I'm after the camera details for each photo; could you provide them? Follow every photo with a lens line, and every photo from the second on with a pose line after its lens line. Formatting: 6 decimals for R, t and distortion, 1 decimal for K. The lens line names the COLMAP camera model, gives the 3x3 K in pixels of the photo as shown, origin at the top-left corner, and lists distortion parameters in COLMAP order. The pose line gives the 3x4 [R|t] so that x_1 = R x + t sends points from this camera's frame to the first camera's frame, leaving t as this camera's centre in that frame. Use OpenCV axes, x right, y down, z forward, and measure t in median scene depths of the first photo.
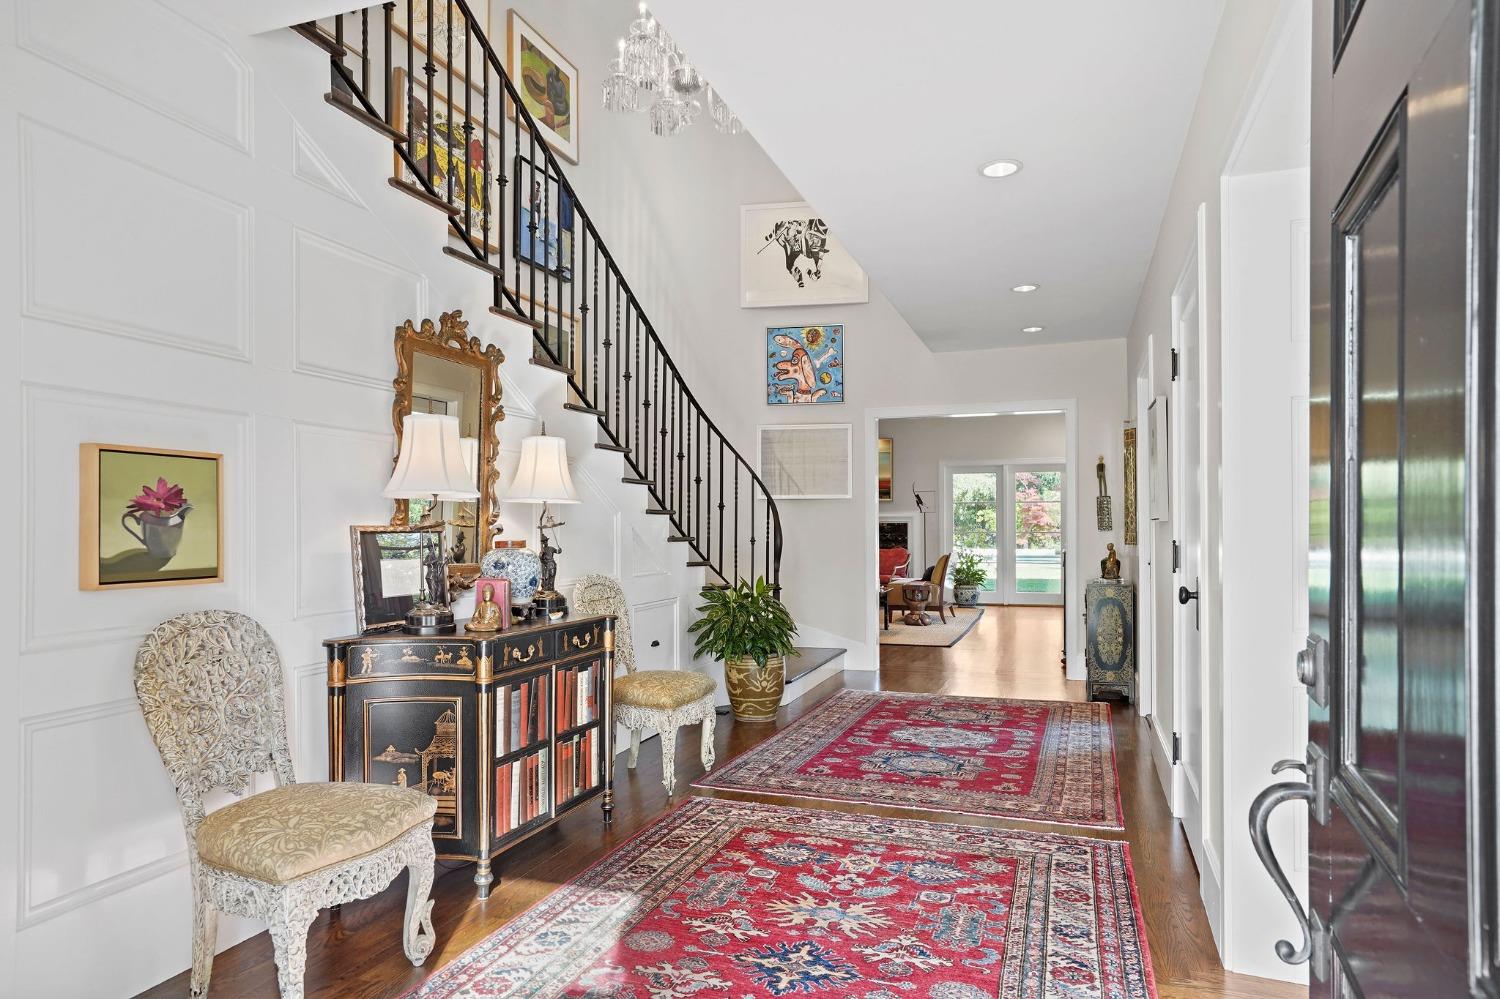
lens RADIAL K [[902.3, 0, 753.5], [0, 902.3, 510.9], [0, 0, 1]] dist [-0.017334, 0.025230]
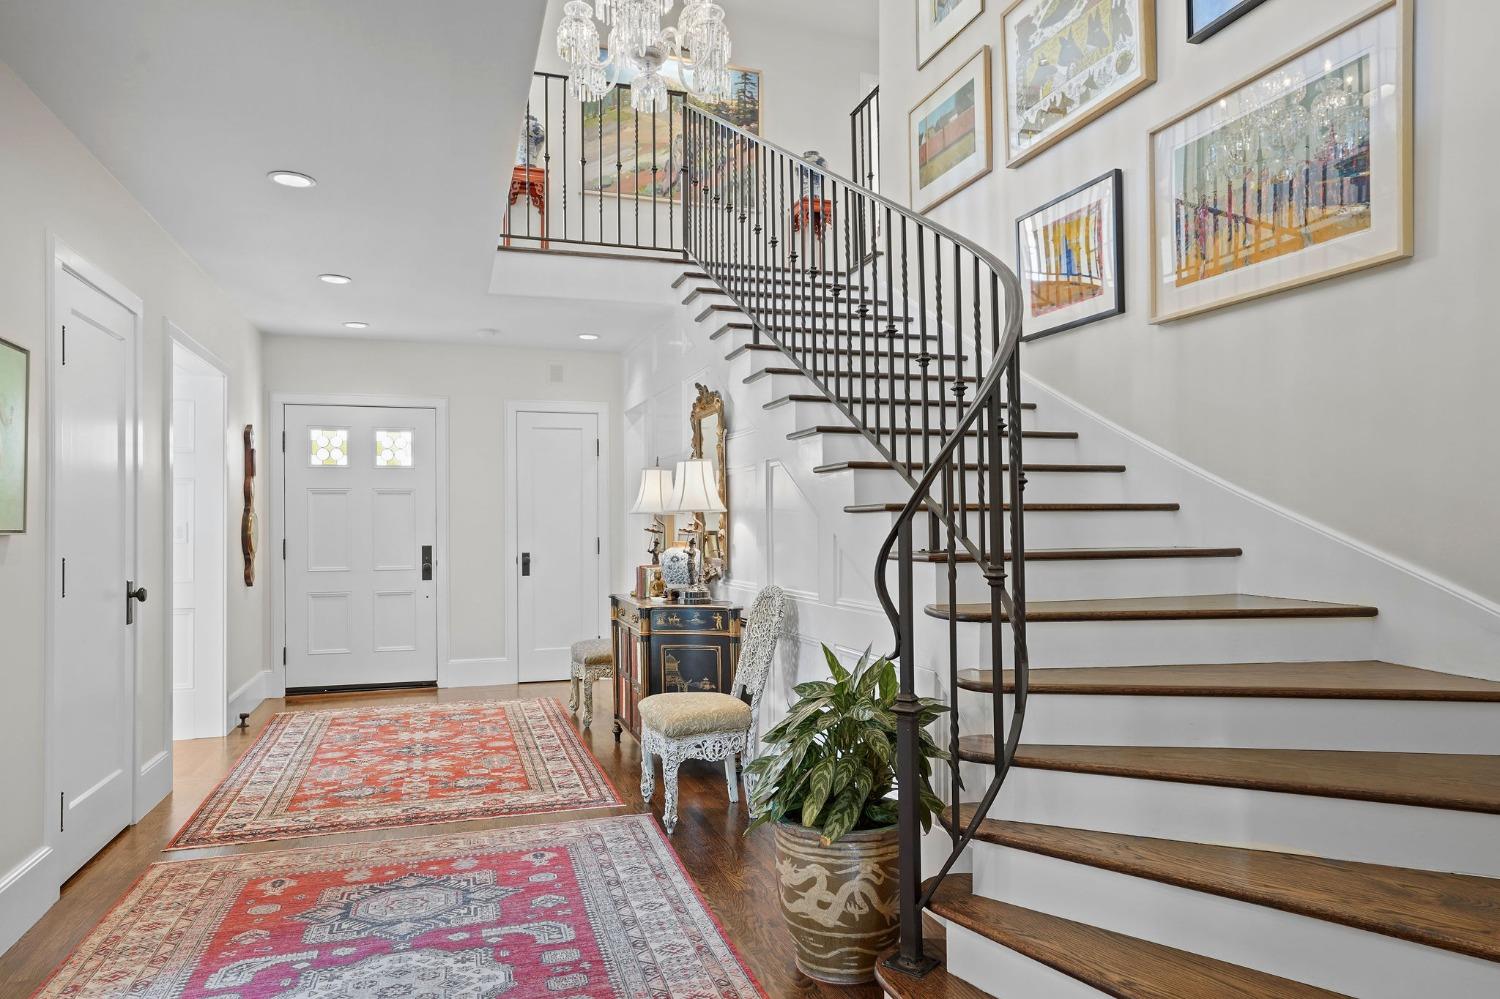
lens RADIAL K [[946.5, 0, 753.5], [0, 946.5, 507.3], [0, 0, 1]] dist [0.004143, 0.004334]
pose [[-0.789272, -0.007710, -0.613996, 0.436700], [0.018613, 0.999161, -0.036474, 0.025679], [0.613762, -0.040216, -0.788466, 1.802063]]
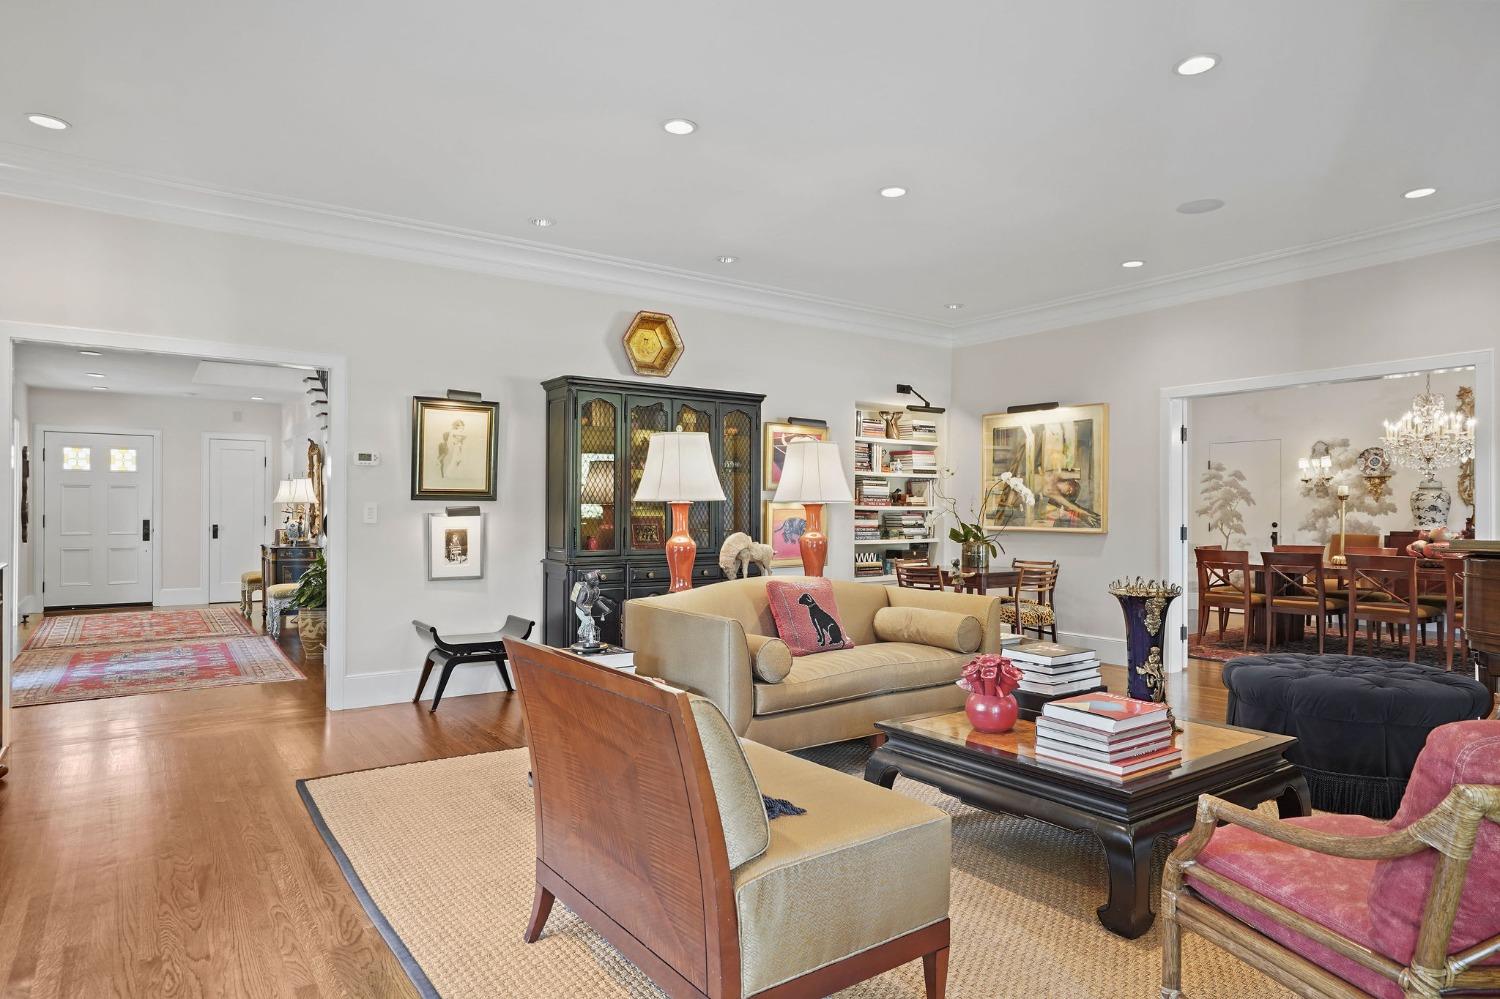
lens RADIAL K [[880.1, 0, 751.3], [0, 880.1, 501.2], [0, 0, 1]] dist [0.007473, 0.004573]
pose [[-0.578126, -0.011397, -0.815868, 0.936886], [0.012904, 0.999650, -0.023108, 0.049542], [0.815846, -0.023887, -0.577776, 3.029179]]
